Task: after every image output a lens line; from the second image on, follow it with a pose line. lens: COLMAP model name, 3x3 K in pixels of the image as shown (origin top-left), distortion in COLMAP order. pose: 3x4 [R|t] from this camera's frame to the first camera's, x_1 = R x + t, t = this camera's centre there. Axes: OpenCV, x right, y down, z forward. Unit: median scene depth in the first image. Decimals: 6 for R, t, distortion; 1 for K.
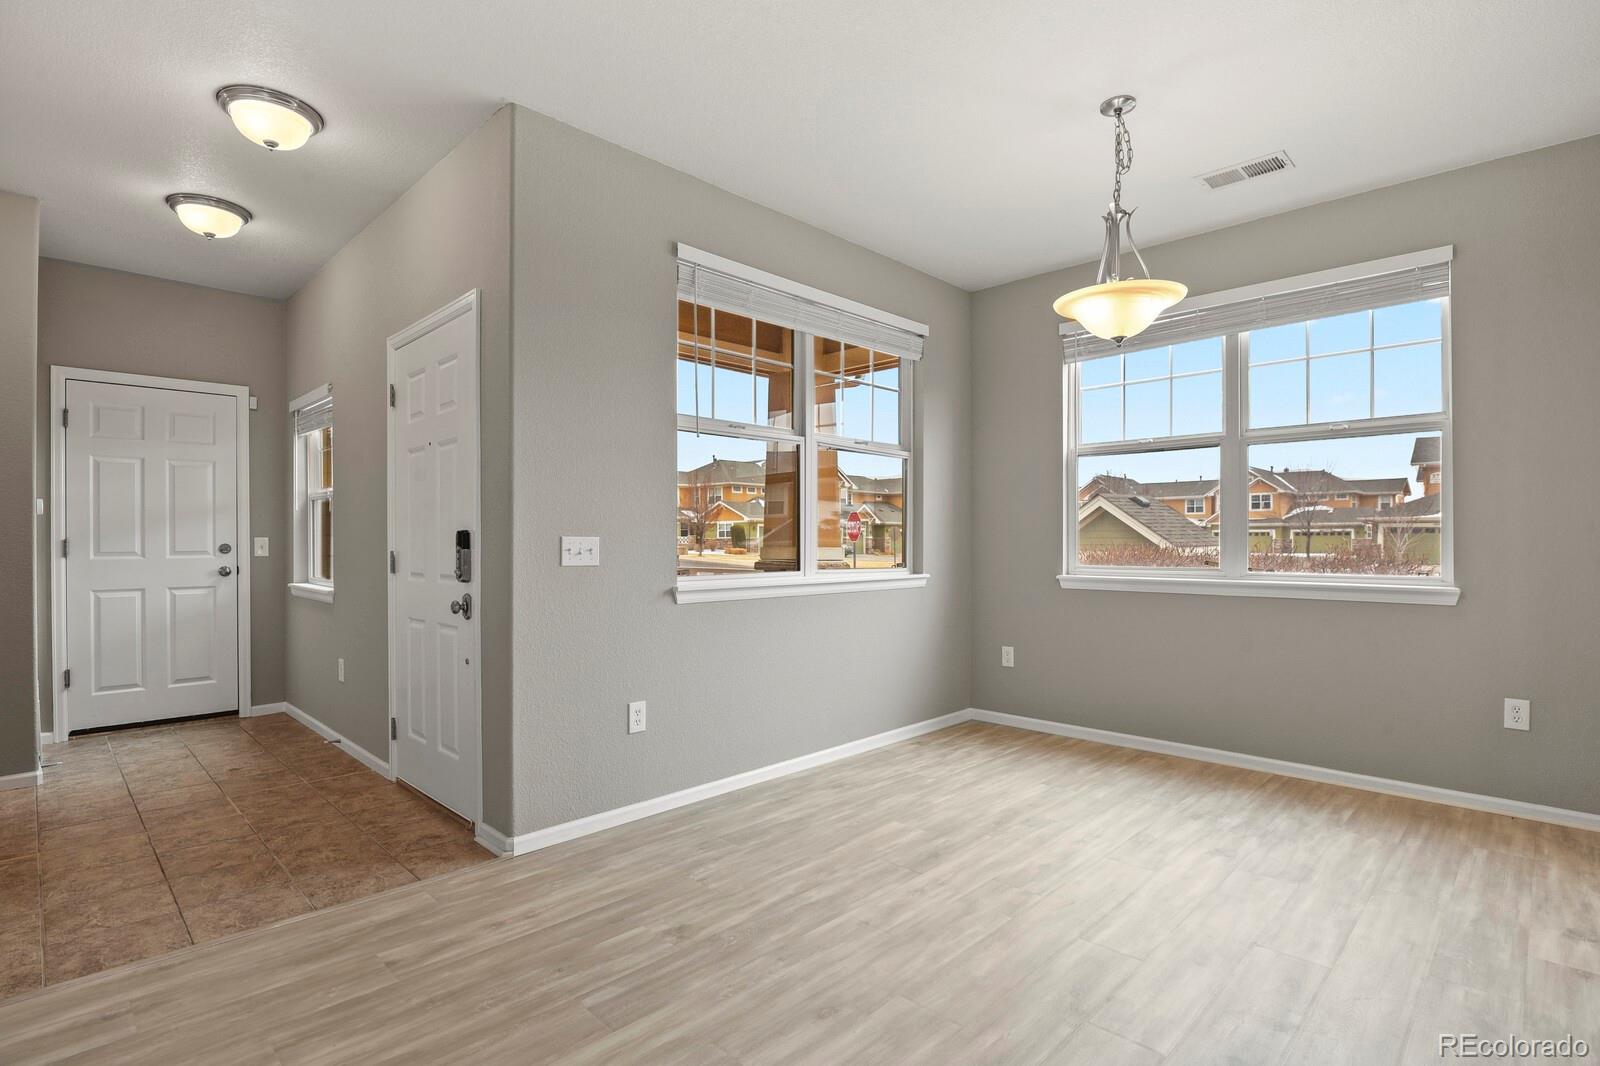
lens RADIAL K [[774.7, 0, 809.8], [0, 774.7, 543.2], [0, 0, 1]] dist [-0.009140, -0.004655]
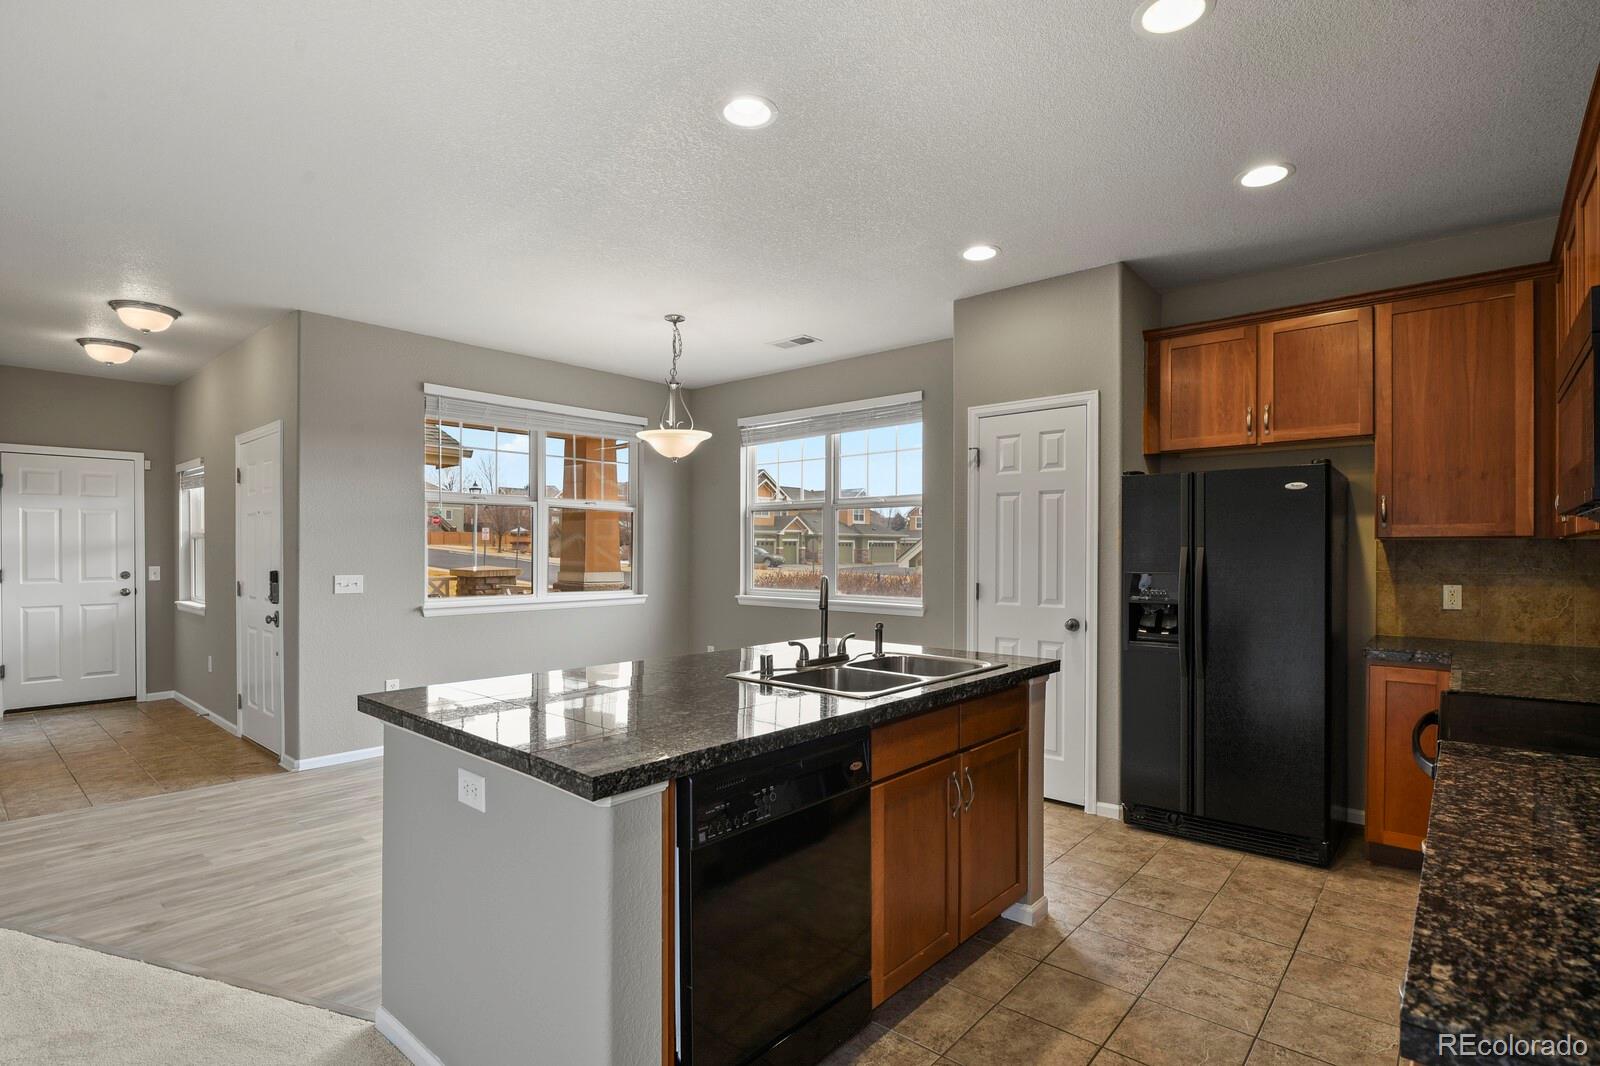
lens RADIAL K [[773.5, 0, 811.9], [0, 773.5, 555.1], [0, 0, 1]] dist [-0.009491, -0.004388]
pose [[0.997916, 0.002326, 0.064490, 0.475360], [-0.002596, 0.999988, 0.004105, -0.050228], [-0.064480, -0.004264, 0.997910, -0.556651]]
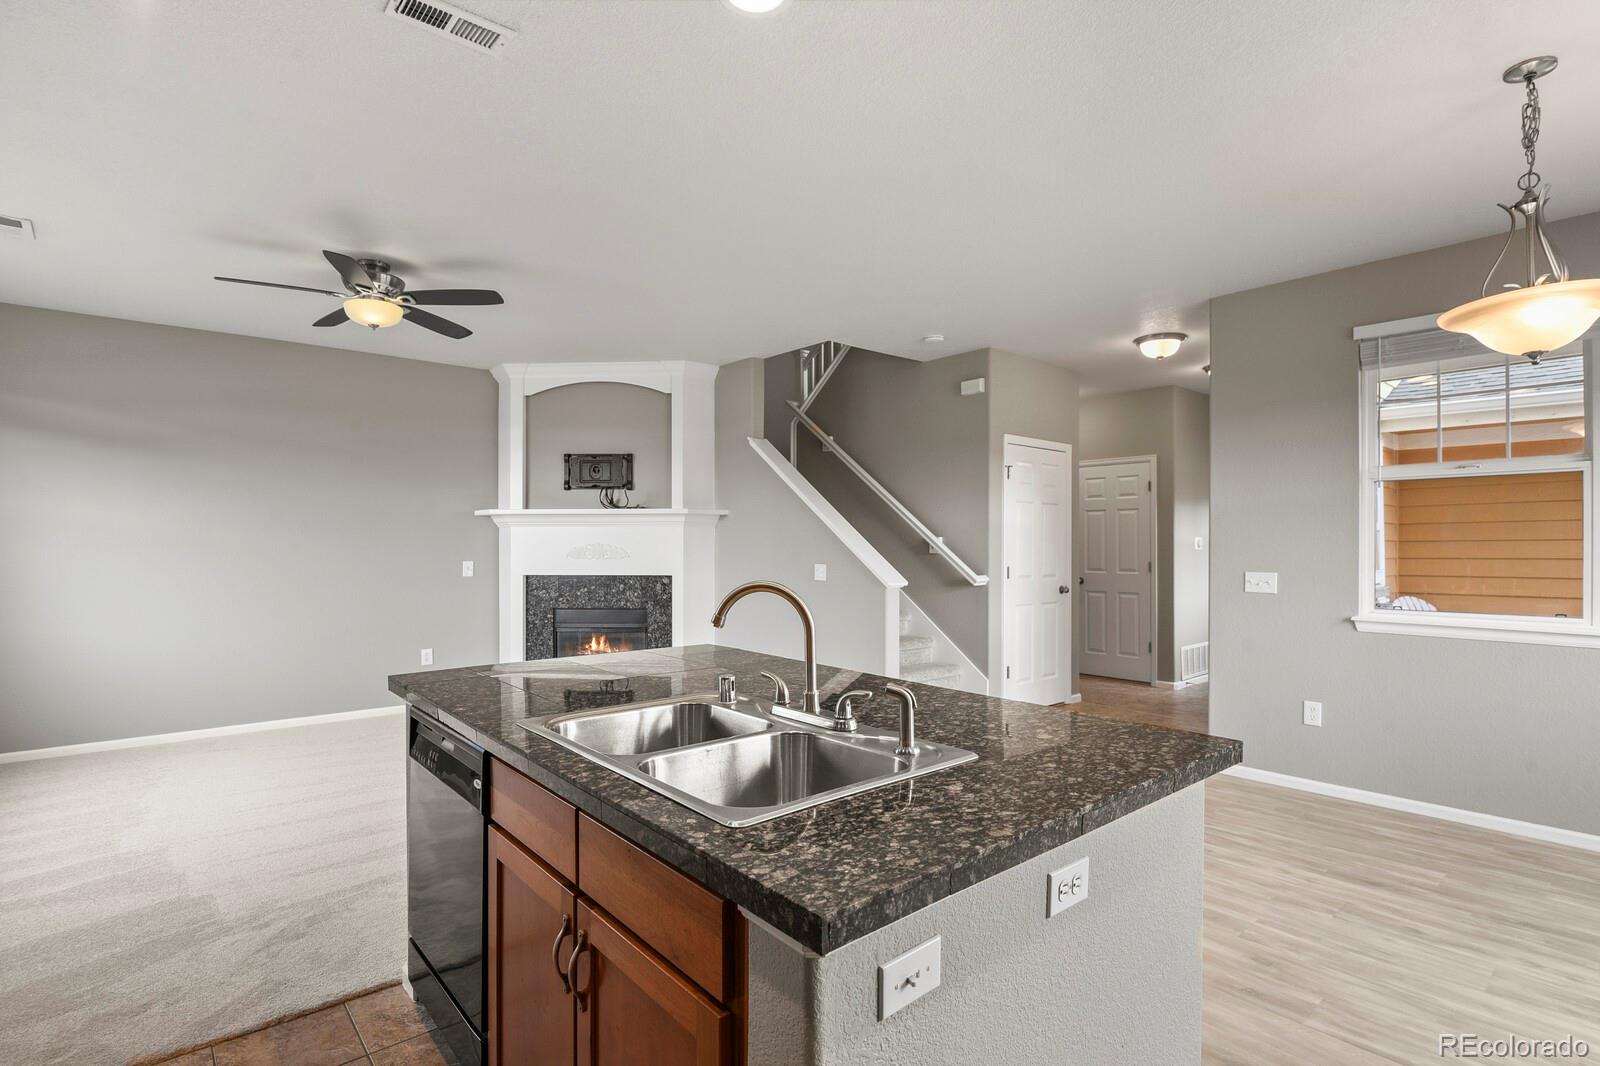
lens RADIAL K [[774.7, 0, 809.8], [0, 774.7, 543.2], [0, 0, 1]] dist [-0.009140, -0.004655]
pose [[-0.082544, -0.000503, -0.996587, 1.019314], [-0.002152, 0.999998, -0.000326, -0.051240], [0.996585, 0.002118, -0.082545, 0.245983]]
